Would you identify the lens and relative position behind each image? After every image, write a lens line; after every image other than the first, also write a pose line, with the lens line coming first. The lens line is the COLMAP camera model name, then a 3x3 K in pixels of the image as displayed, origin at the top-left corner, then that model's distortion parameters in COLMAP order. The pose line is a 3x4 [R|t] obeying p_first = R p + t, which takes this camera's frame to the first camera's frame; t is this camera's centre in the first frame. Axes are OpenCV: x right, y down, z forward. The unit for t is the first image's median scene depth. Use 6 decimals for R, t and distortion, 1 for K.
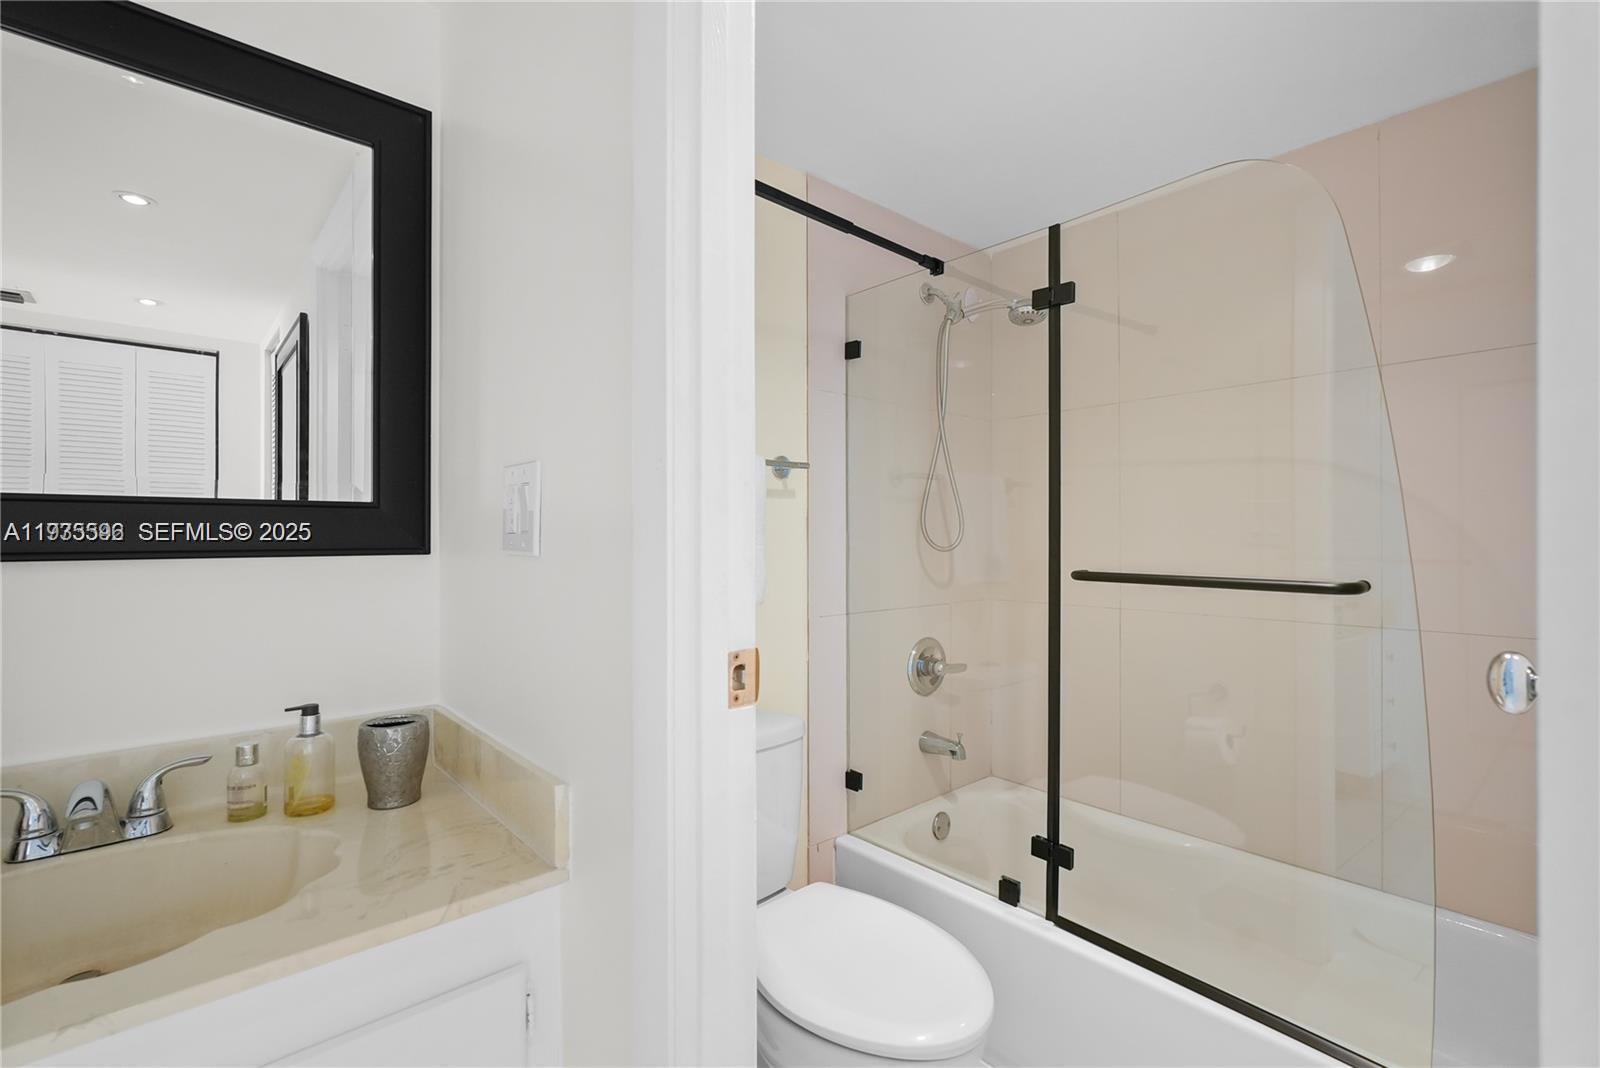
lens RADIAL K [[710.7, 0, 786.3], [0, 710.7, 531.9], [0, 0, 1]] dist [0.002796, 0.005601]
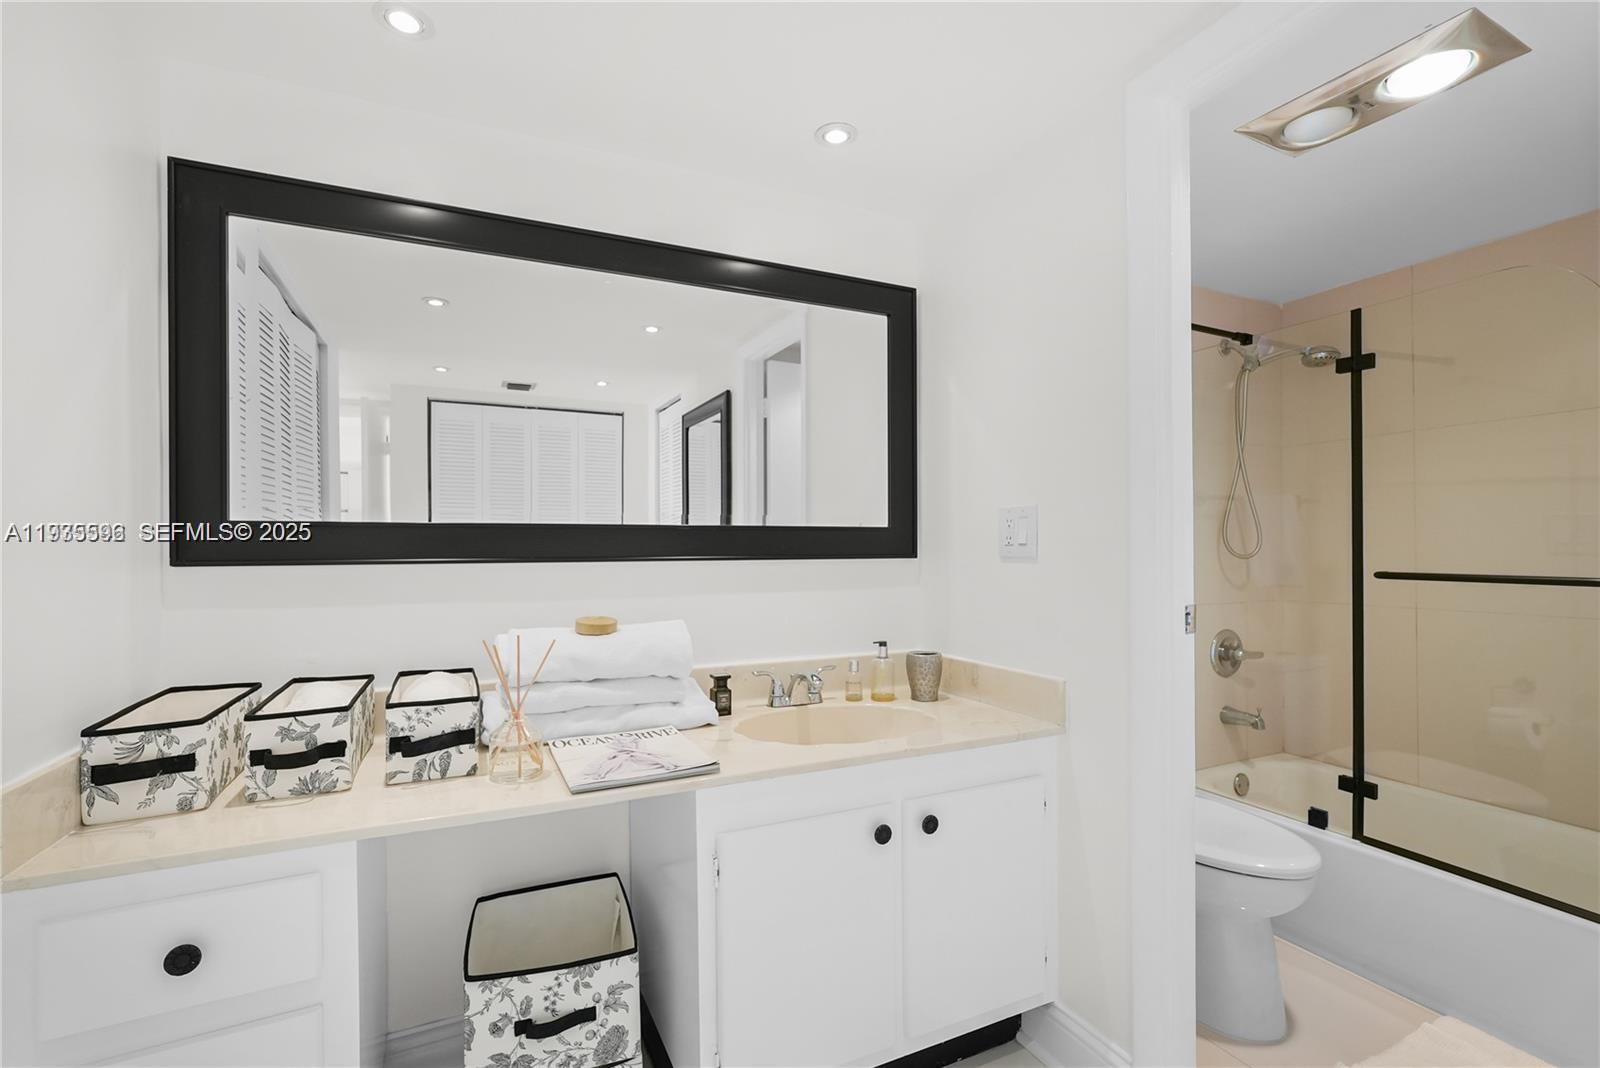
lens RADIAL K [[710.7, 0, 807.2], [0, 710.7, 540.8], [0, 0, 1]] dist [0.002796, 0.005601]
pose [[0.966116, -0.005880, -0.258043, -0.191392], [0.005077, 0.999980, -0.003780, -0.002114], [0.258060, 0.002342, 0.966126, -0.386443]]
